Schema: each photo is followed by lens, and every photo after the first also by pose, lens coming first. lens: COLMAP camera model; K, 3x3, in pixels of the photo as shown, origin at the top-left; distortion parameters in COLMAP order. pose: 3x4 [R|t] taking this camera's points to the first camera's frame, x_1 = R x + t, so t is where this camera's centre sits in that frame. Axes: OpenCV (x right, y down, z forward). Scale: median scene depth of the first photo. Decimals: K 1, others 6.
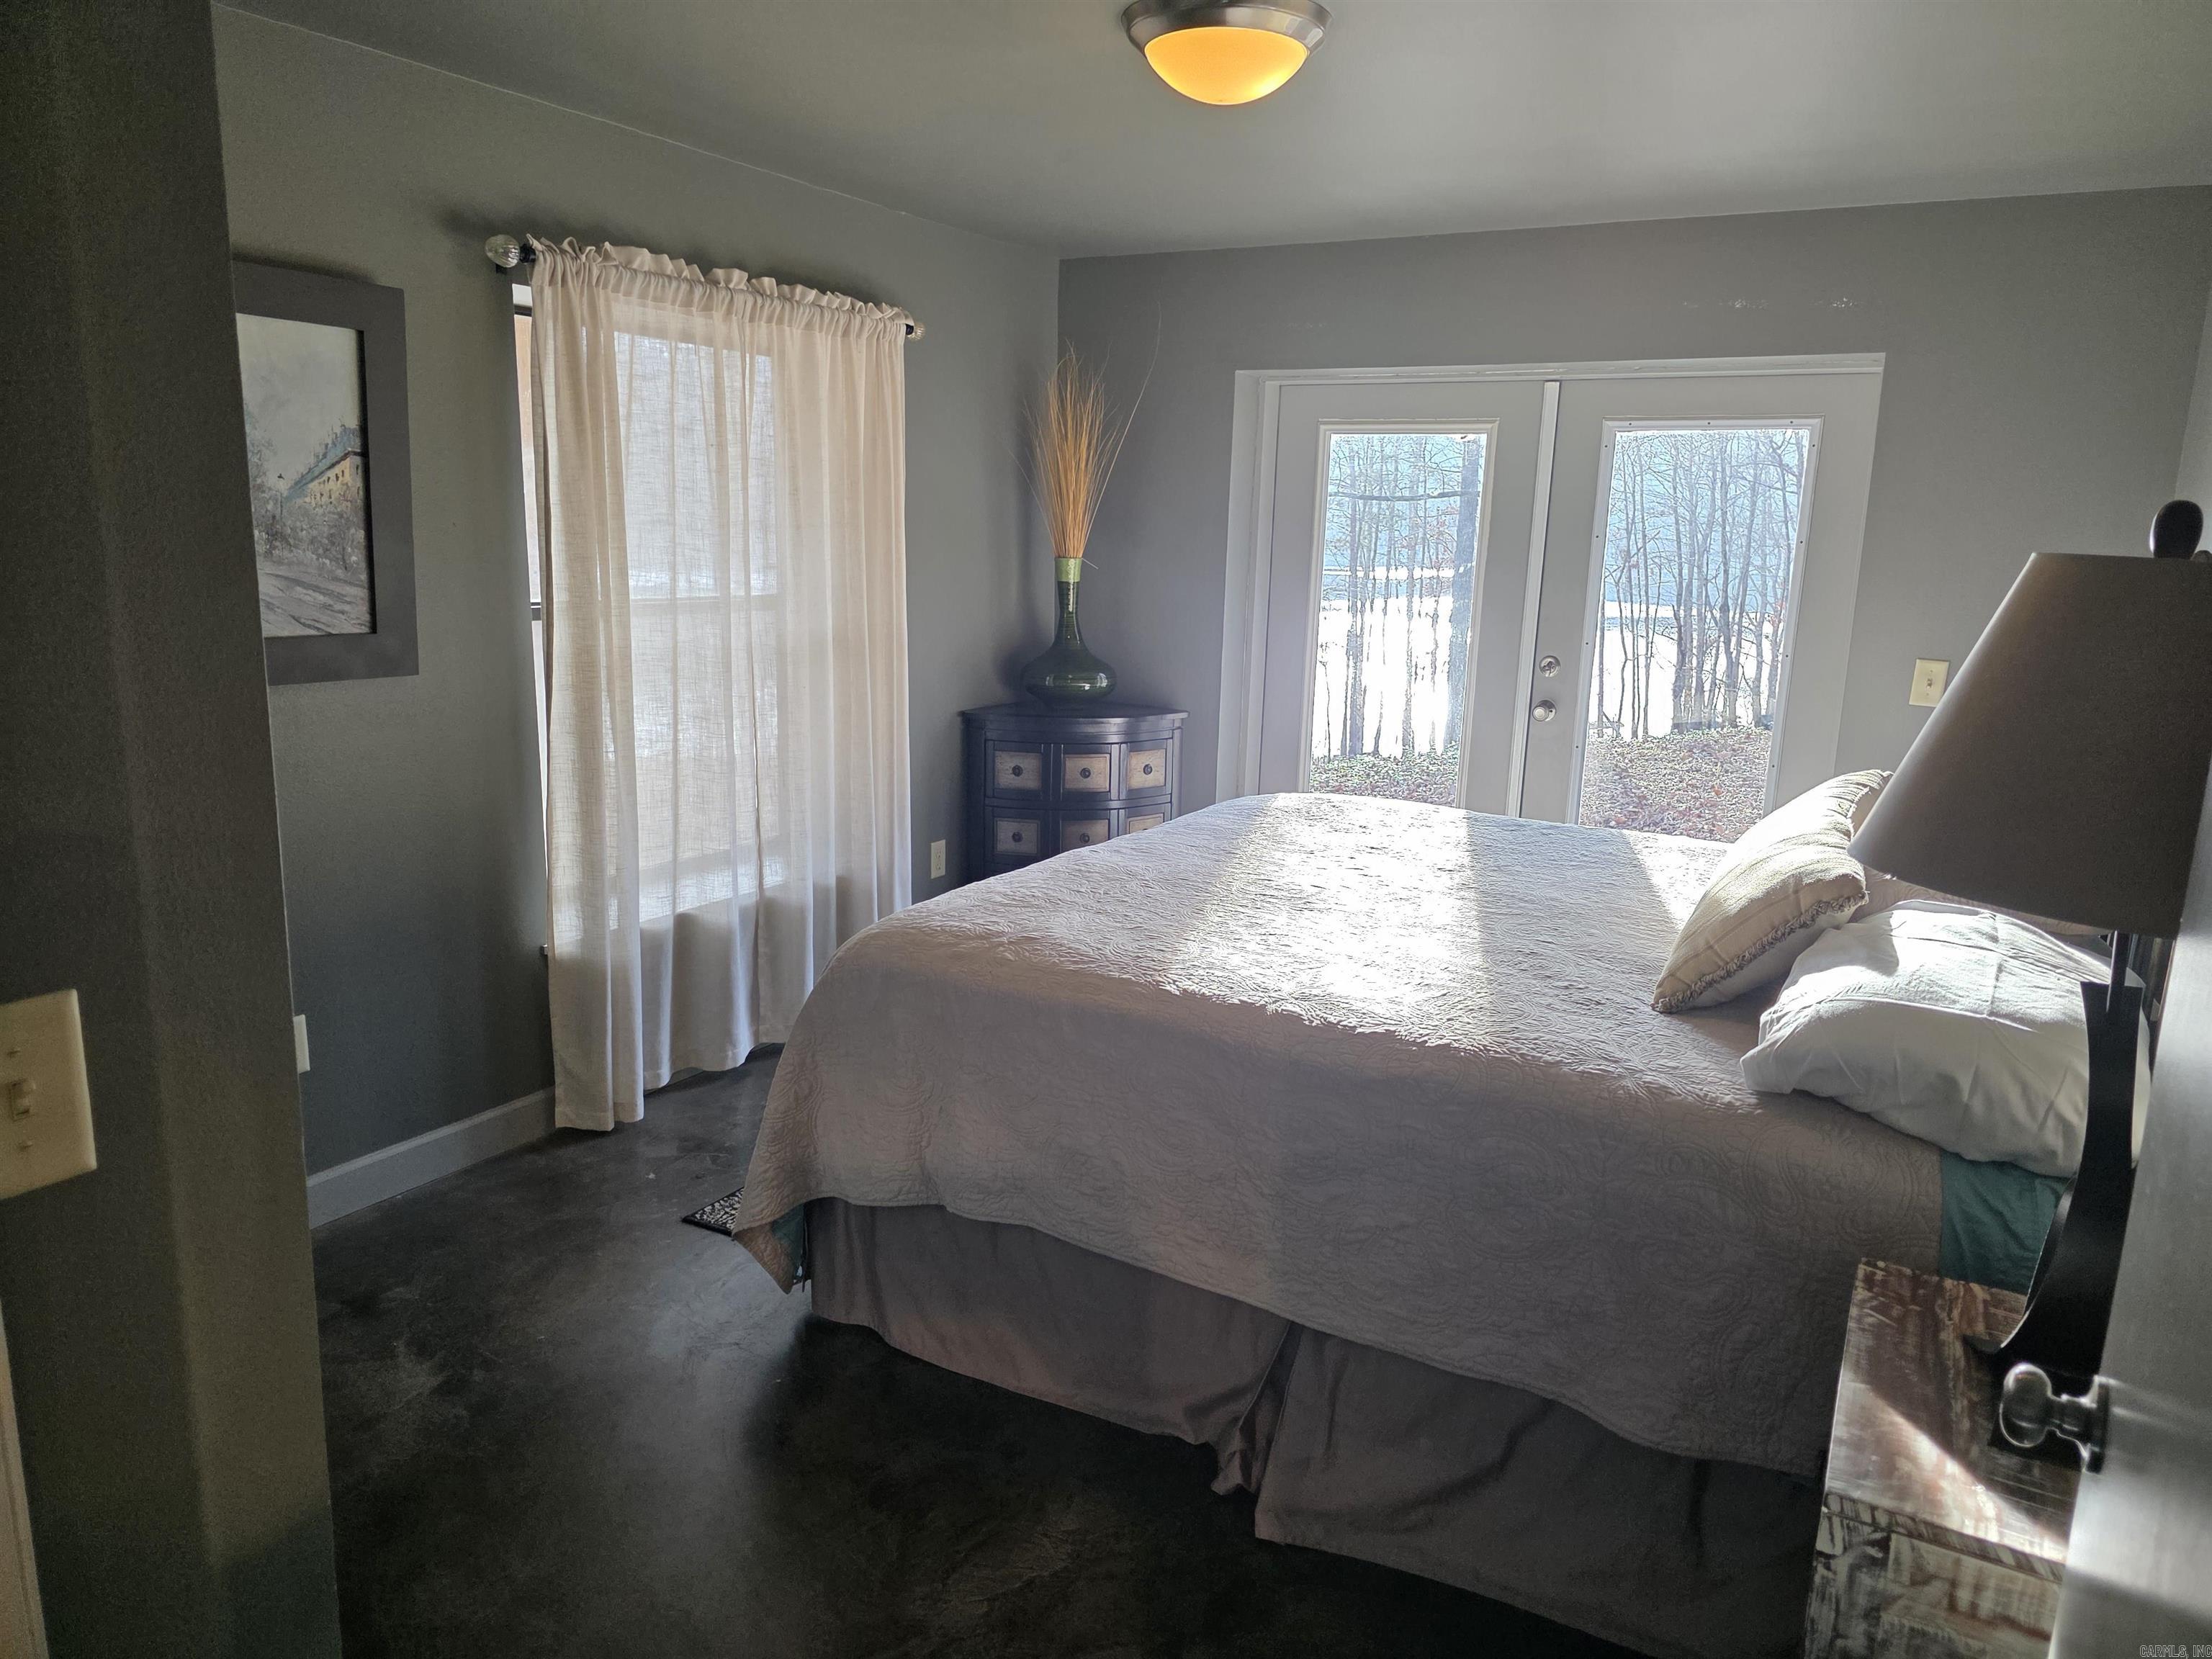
lens RADIAL K [[1490.2, 0, 1106.0], [0, 1490.2, 829.5], [0, 0, 1]] dist [0.149074, -0.137874]
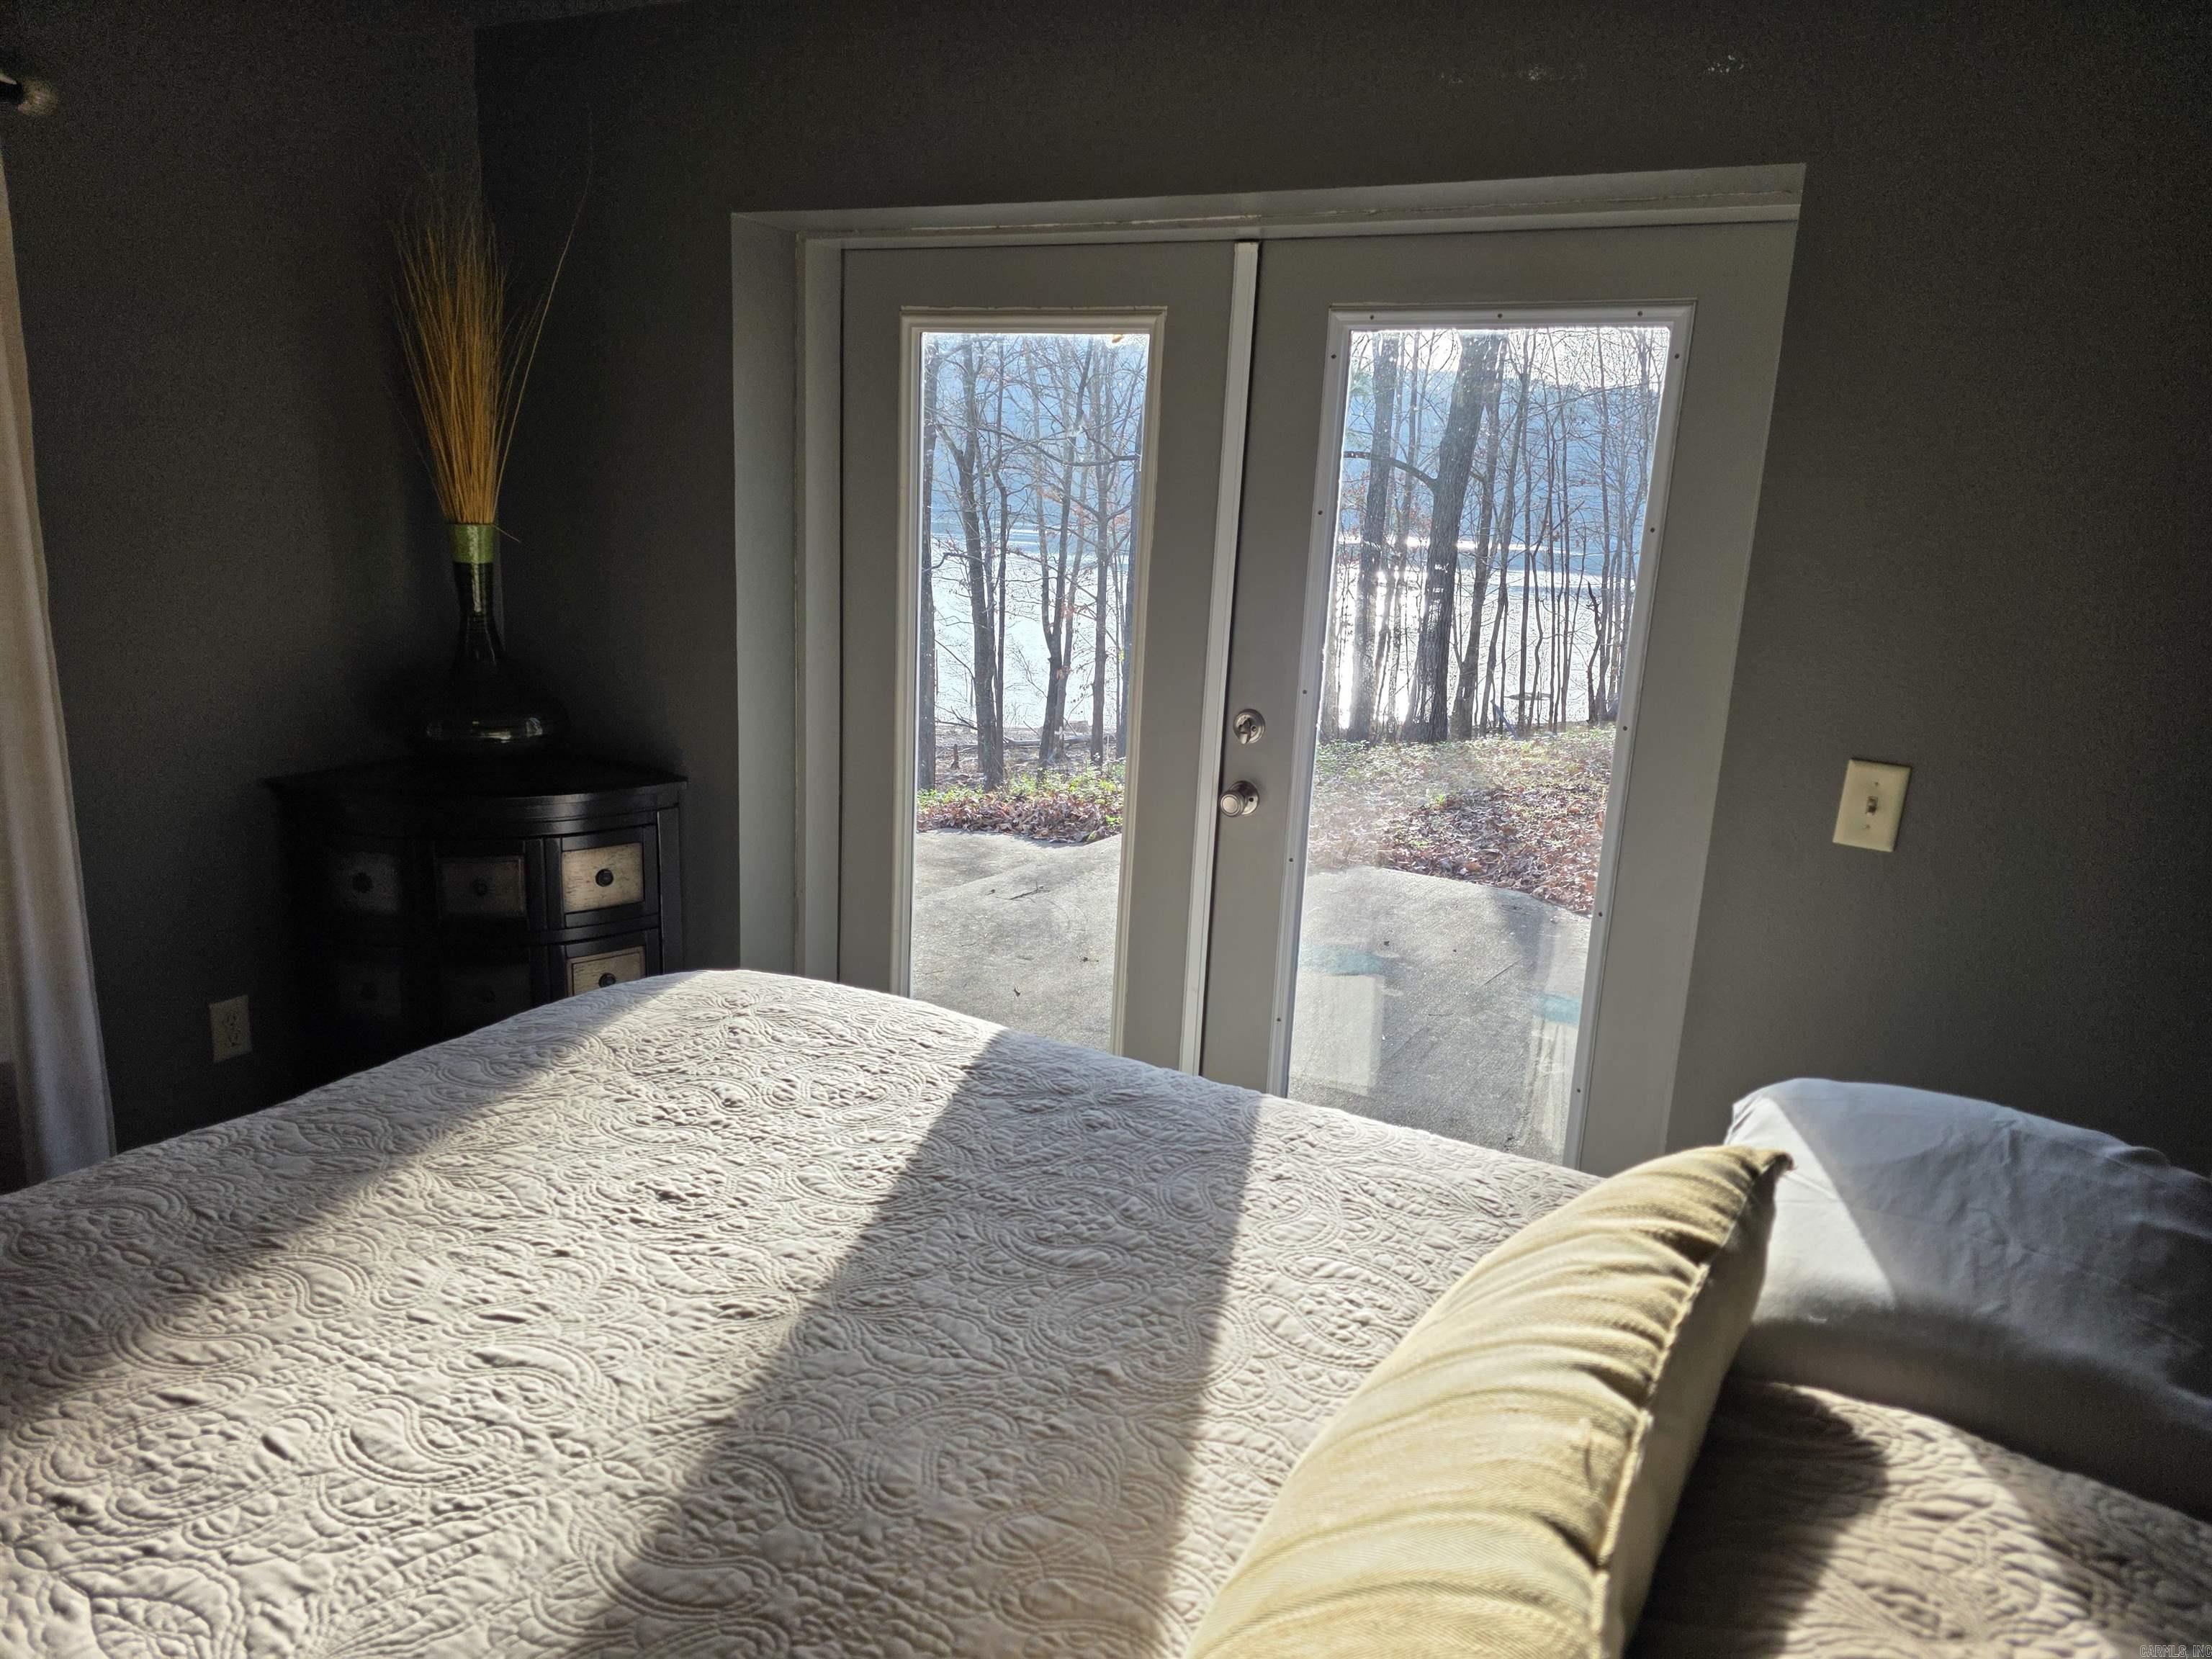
lens RADIAL K [[1483.8, 0, 1063.7], [0, 1483.8, 833.2], [0, 0, 1]] dist [0.064773, 0.000599]
pose [[0.999844, 0.014544, 0.010043, 0.211579], [-0.014843, 0.999428, 0.030394, -0.081059], [-0.009595, -0.030538, 0.999488, 0.402988]]
